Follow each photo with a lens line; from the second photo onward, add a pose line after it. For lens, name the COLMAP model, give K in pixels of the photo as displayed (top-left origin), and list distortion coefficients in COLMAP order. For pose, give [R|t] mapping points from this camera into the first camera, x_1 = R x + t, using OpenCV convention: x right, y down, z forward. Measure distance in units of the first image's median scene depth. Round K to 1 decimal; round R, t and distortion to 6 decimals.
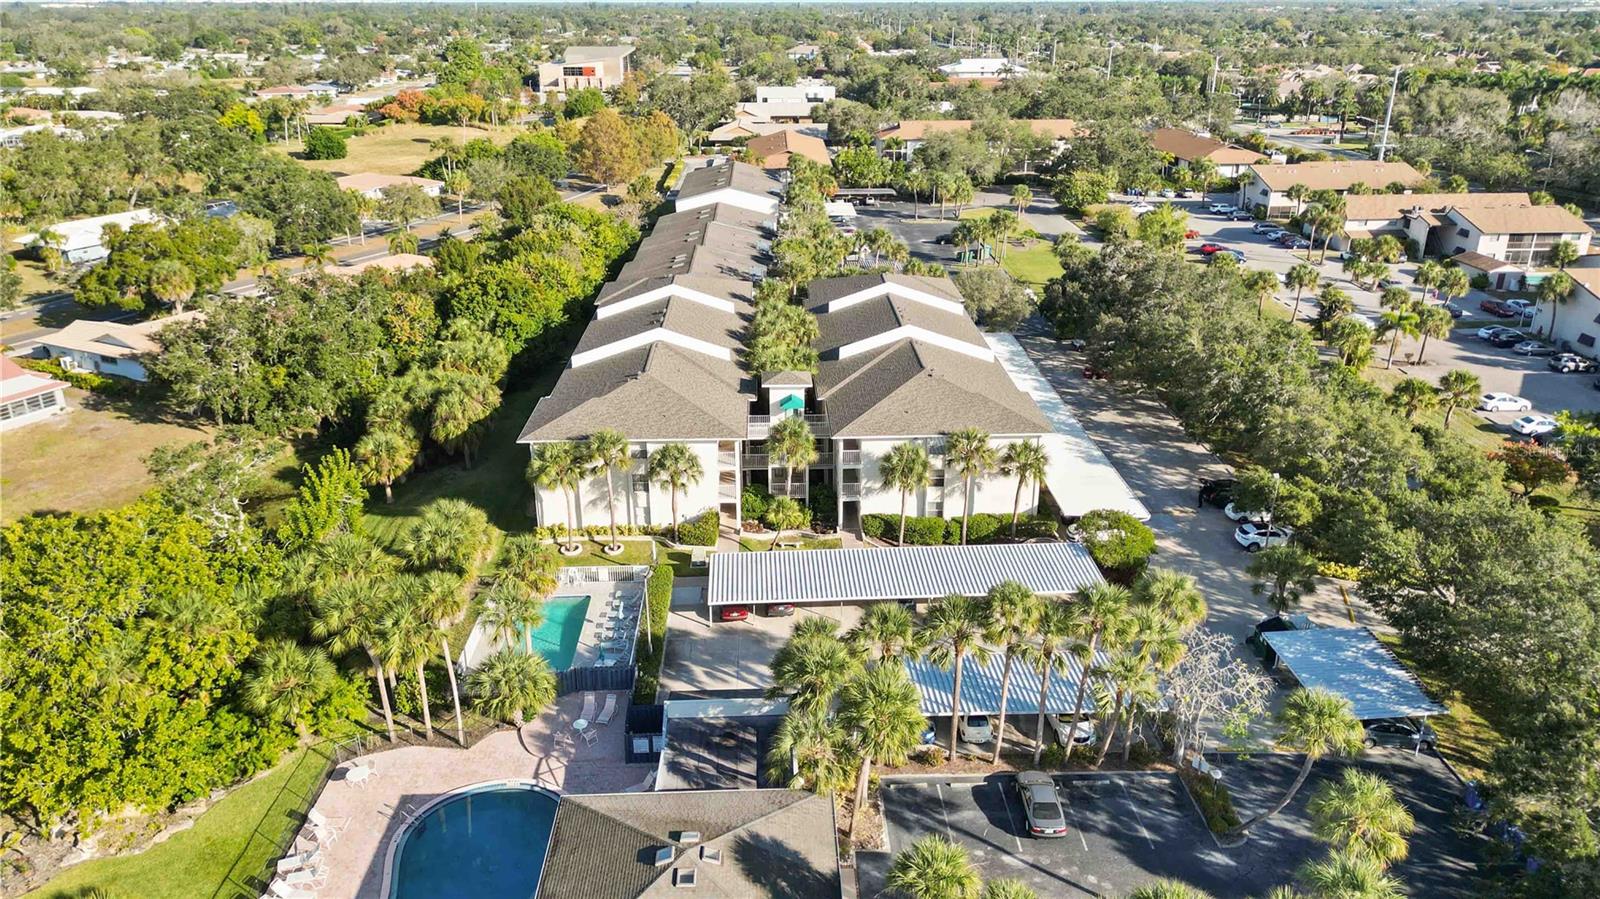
lens RADIAL K [[1119.3, 0, 800.0], [0, 1119.3, 449.5], [0, 0, 1]] dist [0.053063, -0.084931]
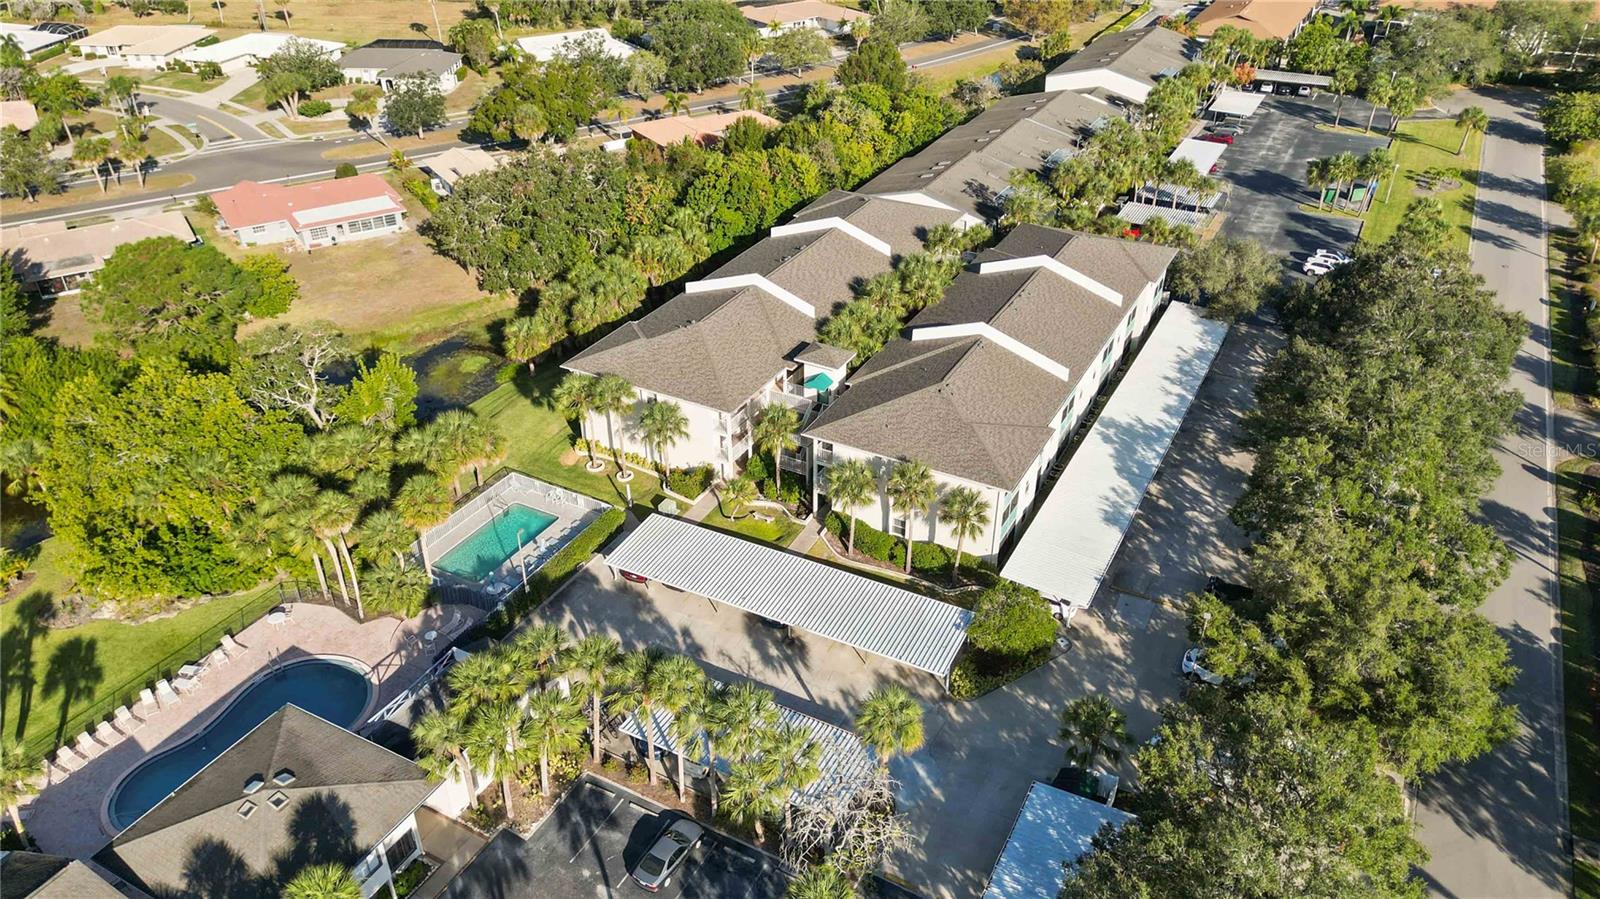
lens RADIAL K [[1119.3, 0, 800.0], [0, 1119.3, 449.5], [0, 0, 1]] dist [0.053063, -0.084931]
pose [[0.859950, 0.269568, -0.433381, 0.414394], [-0.184680, 0.955949, 0.228154, -0.201390], [0.475793, -0.116165, 0.871852, 0.091754]]
